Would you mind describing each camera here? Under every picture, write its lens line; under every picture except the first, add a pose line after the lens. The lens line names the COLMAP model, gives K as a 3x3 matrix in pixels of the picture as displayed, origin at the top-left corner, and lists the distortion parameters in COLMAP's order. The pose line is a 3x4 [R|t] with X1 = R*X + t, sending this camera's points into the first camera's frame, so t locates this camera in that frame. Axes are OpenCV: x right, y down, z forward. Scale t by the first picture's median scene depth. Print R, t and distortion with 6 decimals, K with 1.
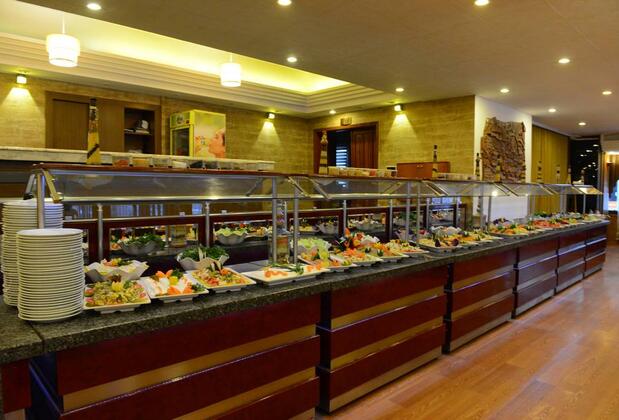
lens RADIAL K [[427.1, 0, 319.0], [0, 427.1, 199.4], [0, 0, 1]] dist [-0.049010, -0.002831]
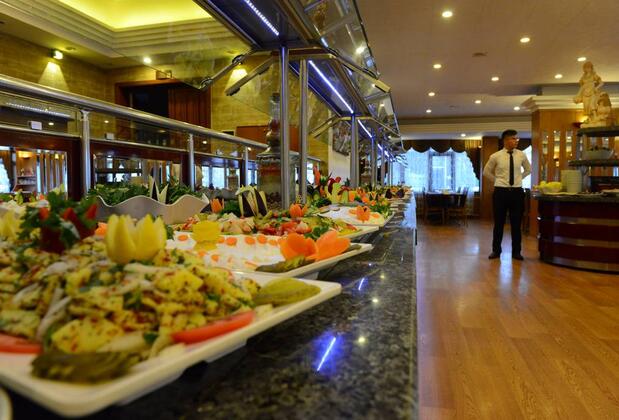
lens RADIAL K [[427.1, 0, 319.0], [0, 427.1, 199.4], [0, 0, 1]] dist [-0.049010, -0.002831]
pose [[0.846923, -0.036546, 0.530459, -0.119536], [0.027434, 0.999310, 0.025047, 0.039209], [-0.531008, -0.006660, 0.847341, 0.176432]]
